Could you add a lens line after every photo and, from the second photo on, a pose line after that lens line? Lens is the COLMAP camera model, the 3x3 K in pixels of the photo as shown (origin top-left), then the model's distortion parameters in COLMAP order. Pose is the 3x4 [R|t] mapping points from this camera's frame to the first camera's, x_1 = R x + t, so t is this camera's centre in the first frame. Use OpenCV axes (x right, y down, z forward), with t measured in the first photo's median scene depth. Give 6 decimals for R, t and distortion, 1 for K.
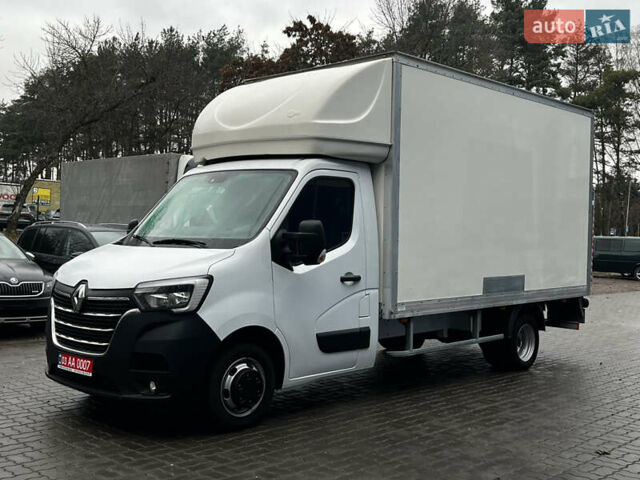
lens RADIAL K [[740.9, 0, 320.0], [0, 740.9, 240.0], [0, 0, 1]] dist [0.156190, -0.455616]
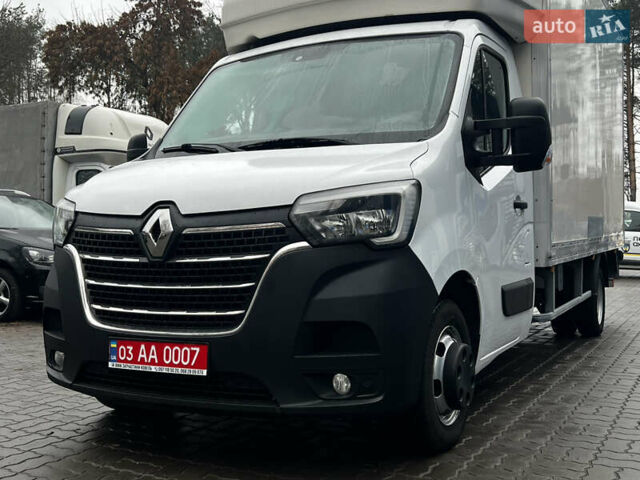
lens RADIAL K [[738.0, 0, 321.0], [0, 738.0, 234.1], [0, 0, 1]] dist [0.157008, -0.442594]
pose [[0.964561, -0.033022, 0.261785, -0.323291], [0.033768, 0.999428, 0.001650, 0.074989], [-0.261690, 0.007249, 0.965125, 0.421228]]
